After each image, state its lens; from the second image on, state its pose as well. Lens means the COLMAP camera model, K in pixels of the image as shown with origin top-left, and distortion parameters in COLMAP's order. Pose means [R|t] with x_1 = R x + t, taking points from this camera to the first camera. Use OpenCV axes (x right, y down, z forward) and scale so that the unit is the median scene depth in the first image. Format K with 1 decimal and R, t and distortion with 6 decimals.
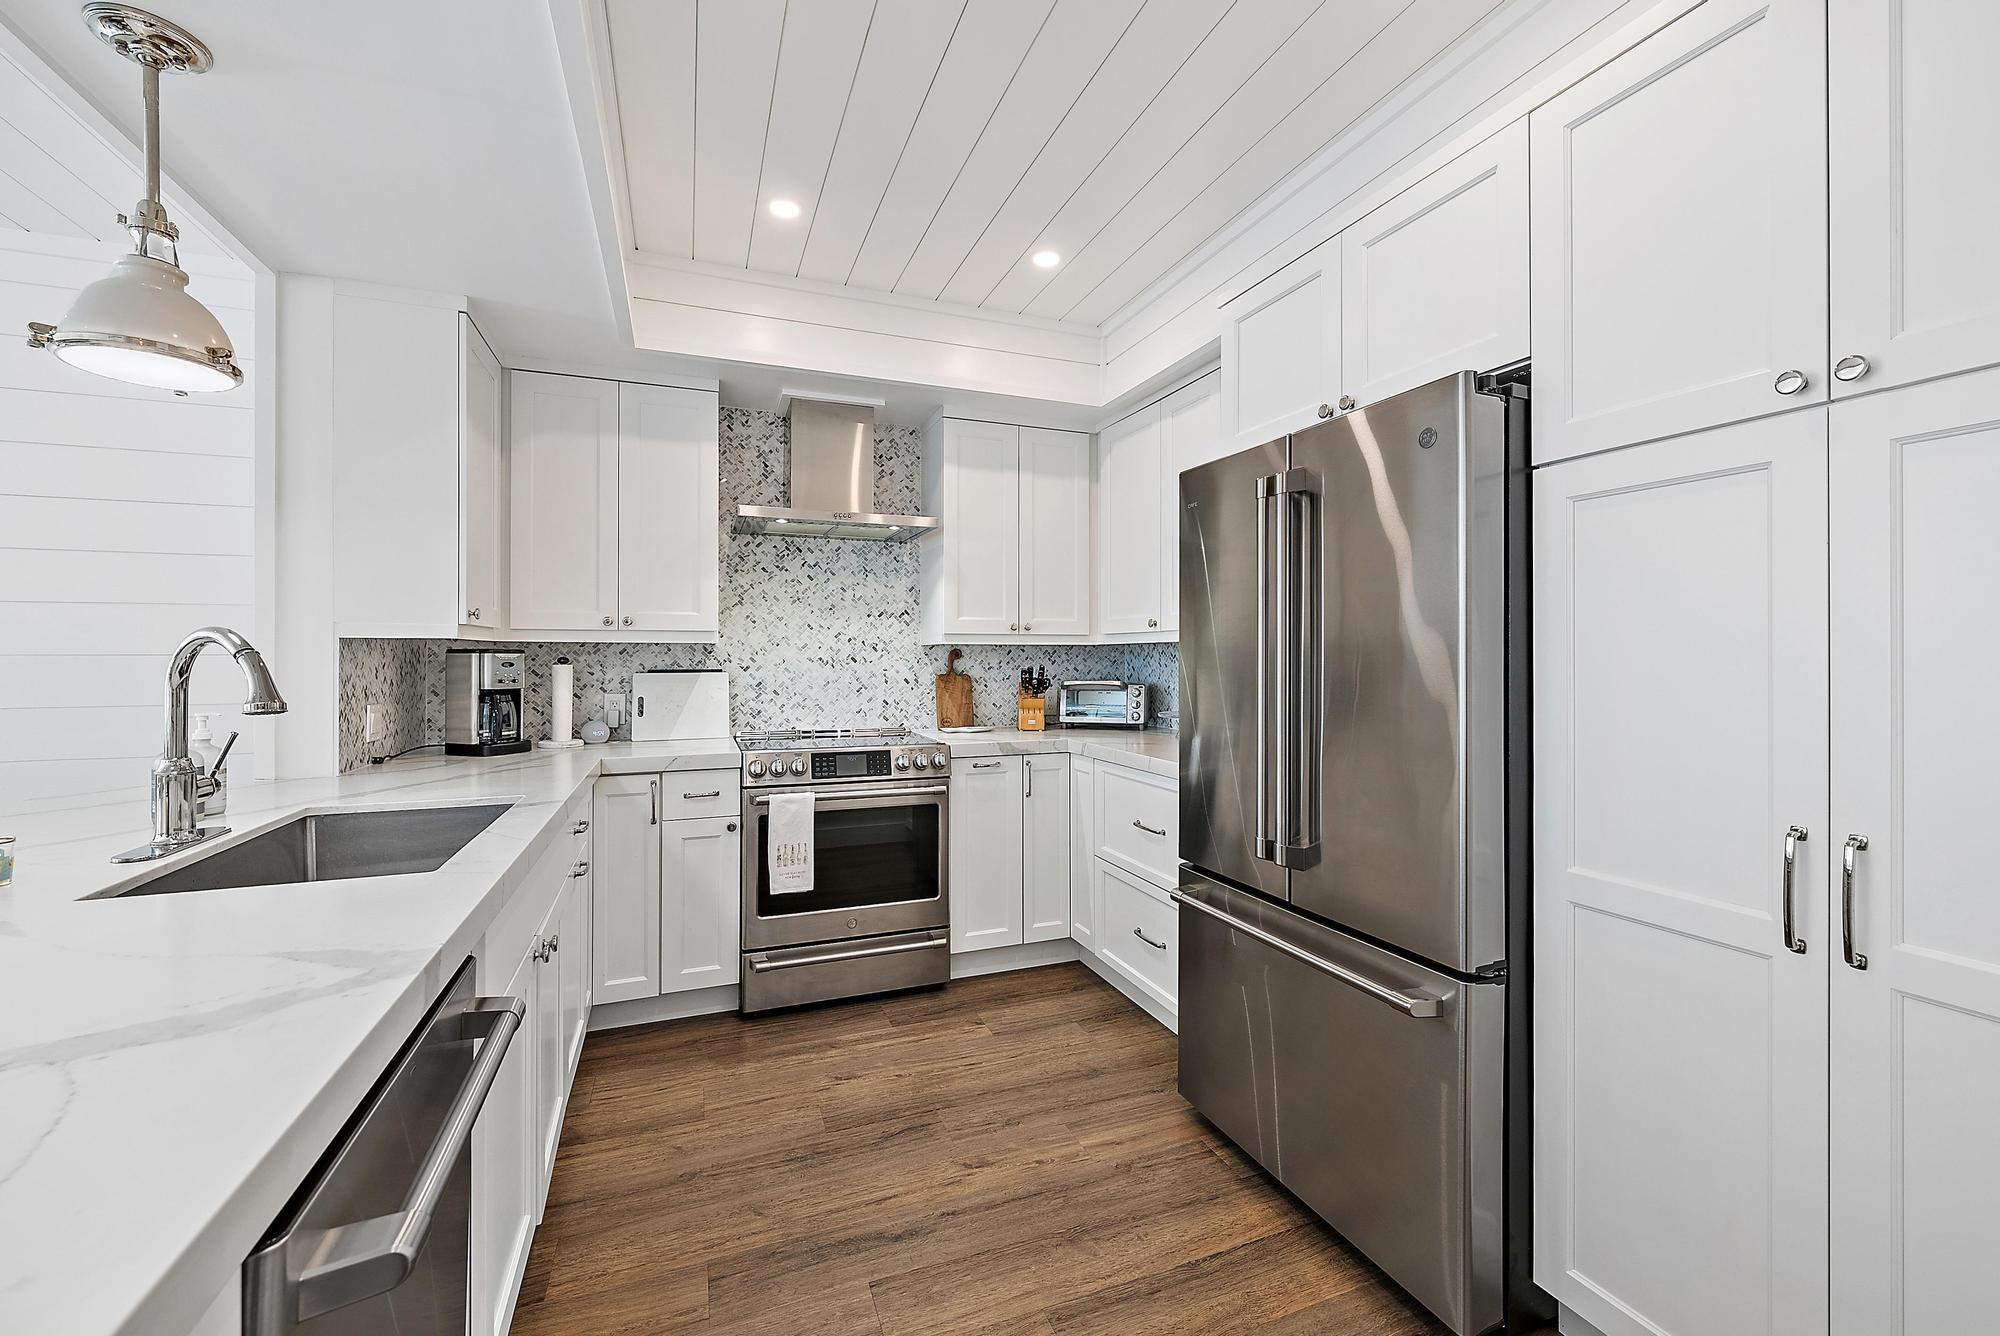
lens RADIAL K [[813.7, 0, 1000.0], [0, 813.7, 668.0], [0, 0, 1]] dist [0.000580, 0.000118]
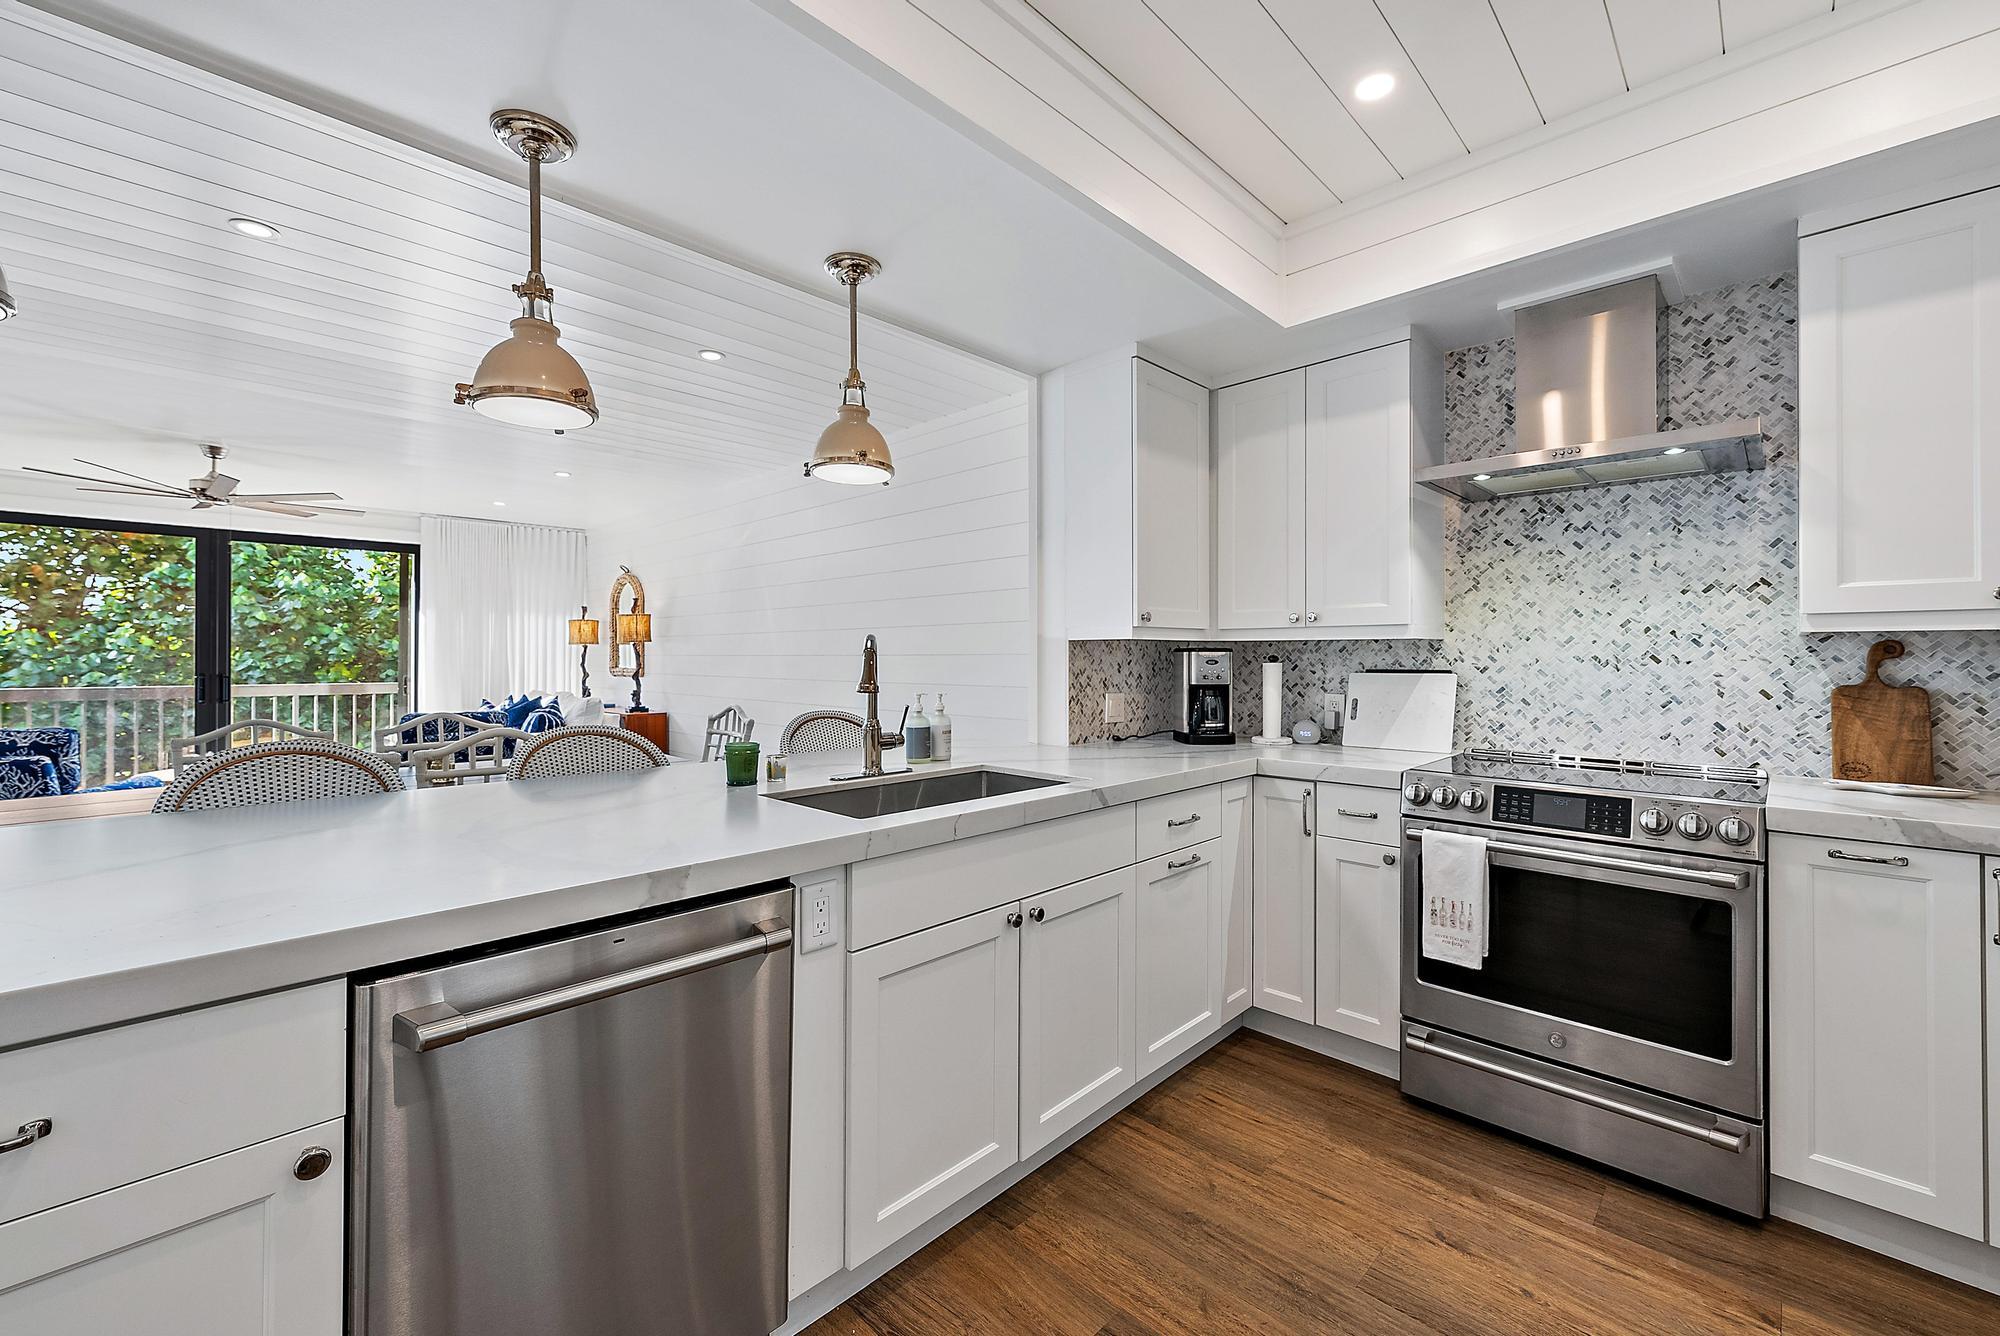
lens RADIAL K [[802.5, 0, 1011.1], [0, 802.5, 660.4], [0, 0, 1]] dist [0.001632, -0.000098]
pose [[0.420243, 0.004892, -0.907398, 0.240024], [-0.012772, 0.999918, -0.000525, -0.002471], [0.907322, 0.011810, 0.420271, 0.289740]]
